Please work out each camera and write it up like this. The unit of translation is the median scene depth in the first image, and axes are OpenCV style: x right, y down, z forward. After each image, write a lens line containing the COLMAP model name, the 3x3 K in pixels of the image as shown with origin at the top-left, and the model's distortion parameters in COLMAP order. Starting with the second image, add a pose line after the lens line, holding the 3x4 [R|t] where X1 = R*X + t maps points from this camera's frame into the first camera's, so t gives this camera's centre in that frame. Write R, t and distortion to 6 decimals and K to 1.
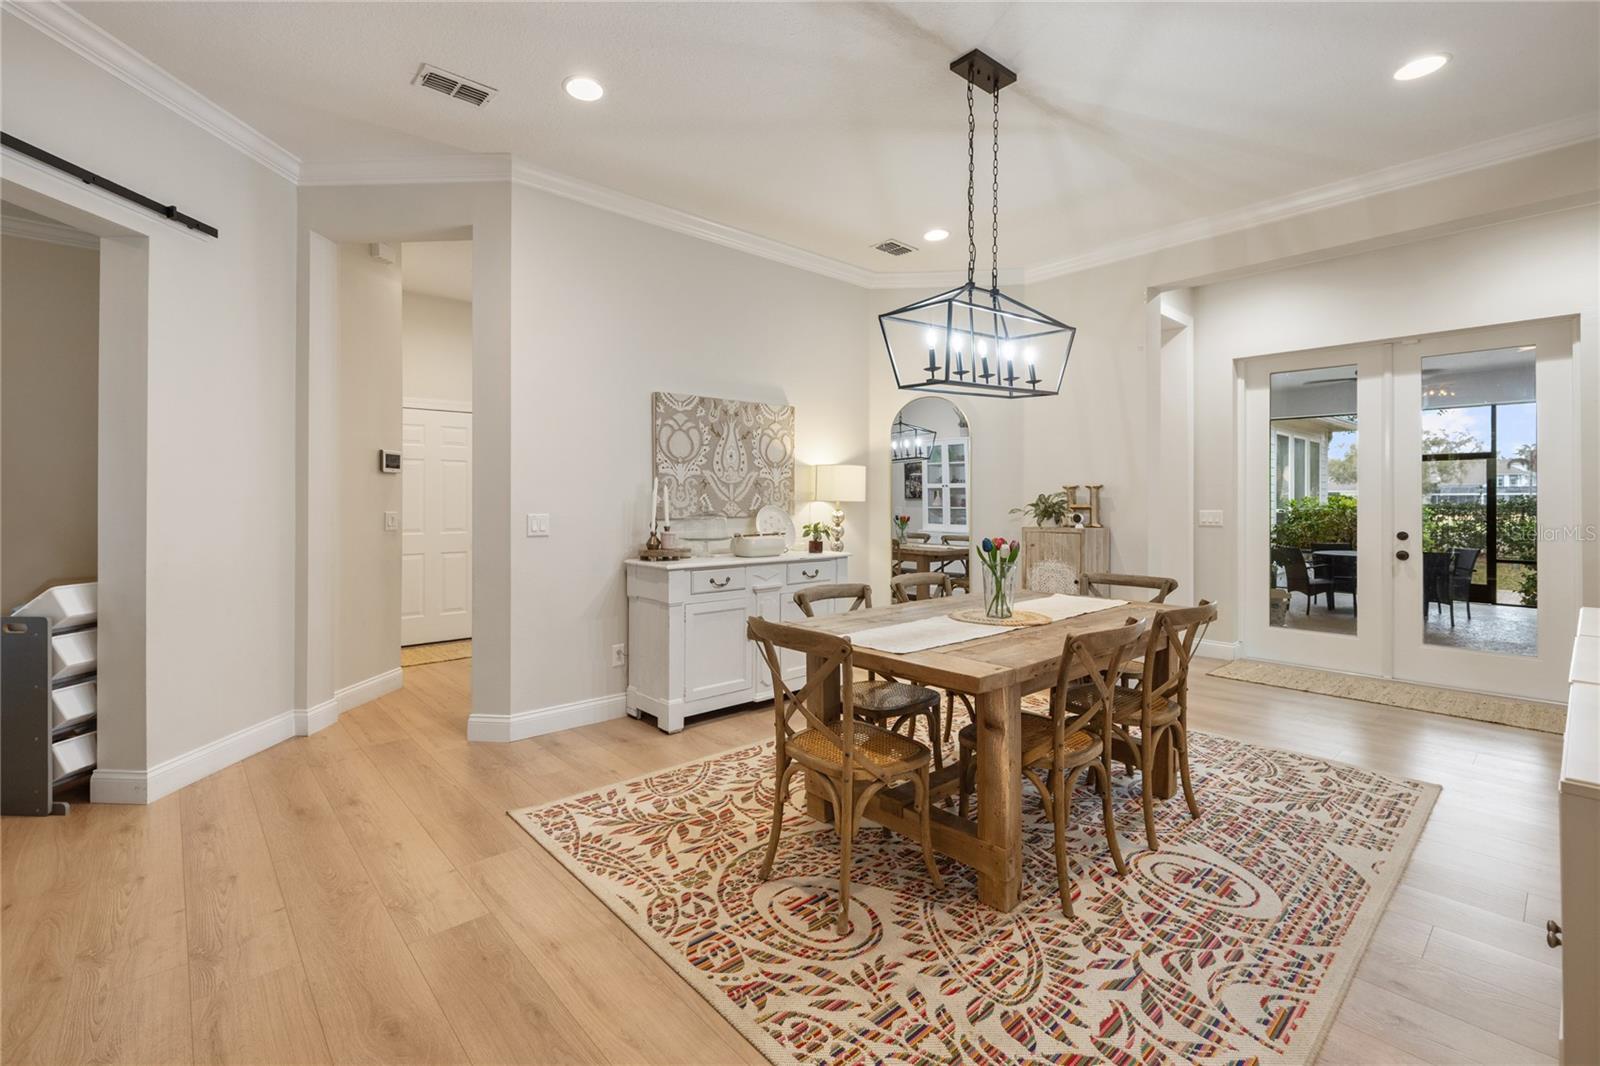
lens RADIAL K [[697.8, 0, 758.2], [0, 697.8, 495.1], [0, 0, 1]] dist [-0.000850, -0.000366]
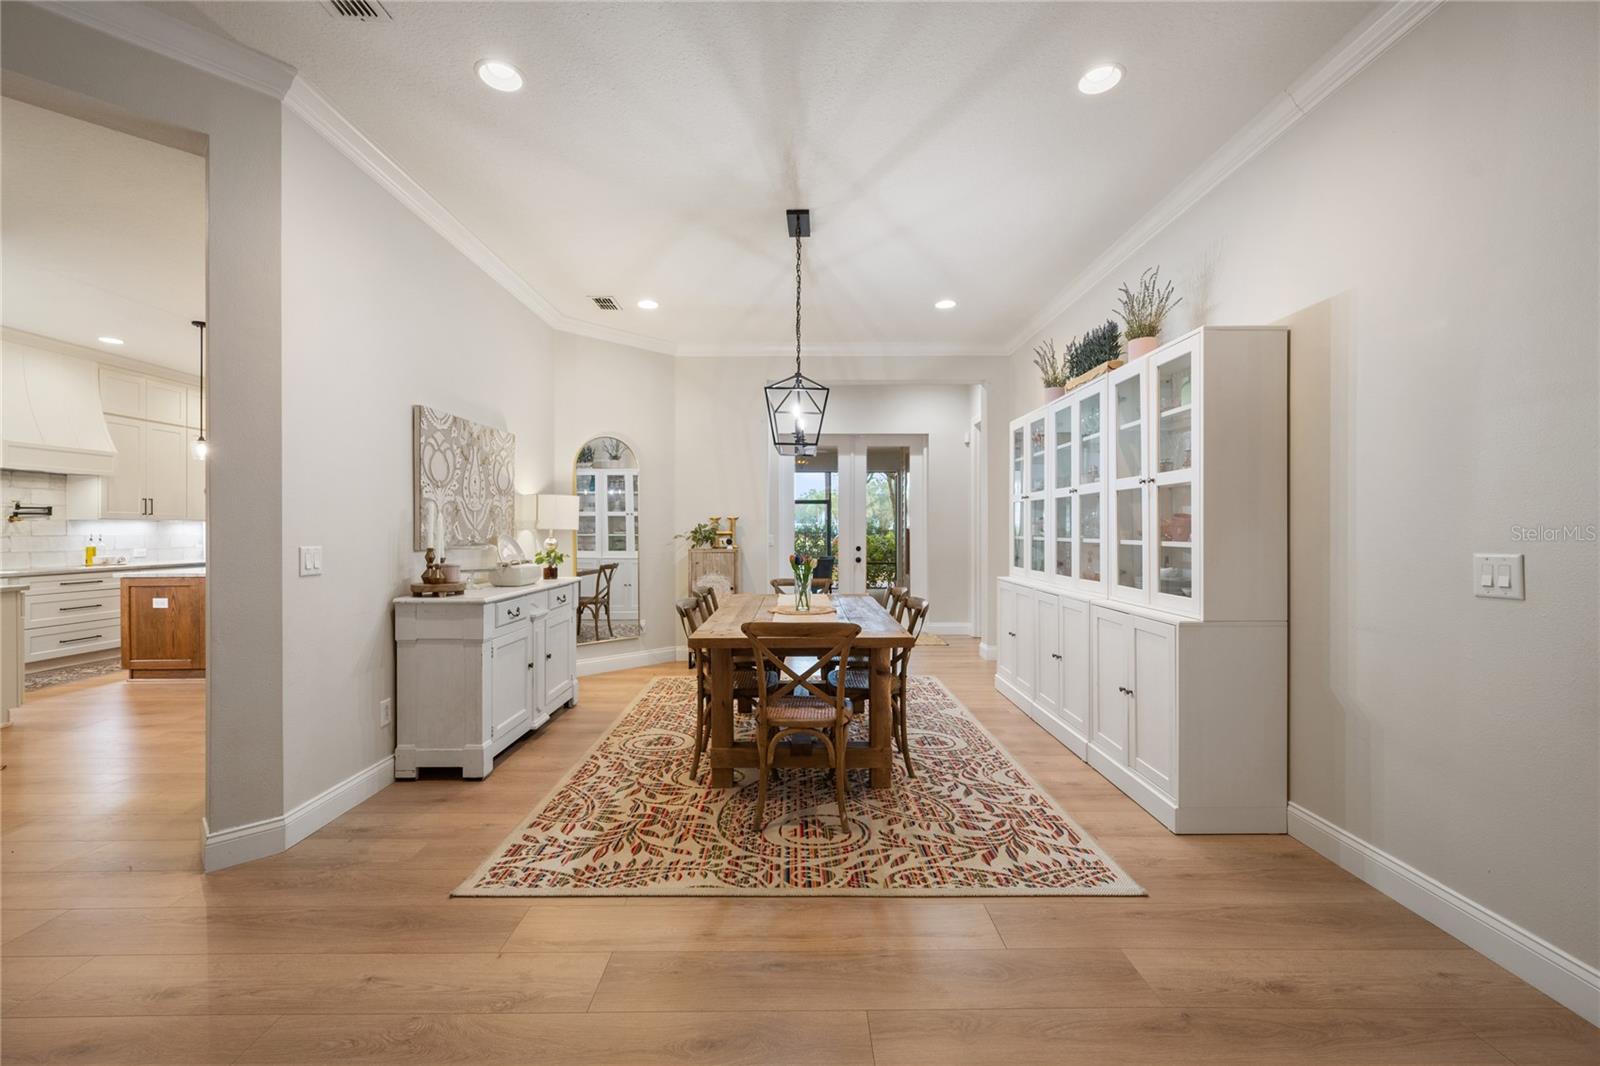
lens RADIAL K [[639.8, 0, 799.2], [0, 639.8, 527.5], [0, 0, 1]] dist [-0.001104, 0.000121]
pose [[0.639214, -0.000057, 0.769029, -0.707521], [-0.004632, 0.999982, 0.003924, 0.001070], [-0.769015, -0.006070, 0.639202, 0.181843]]
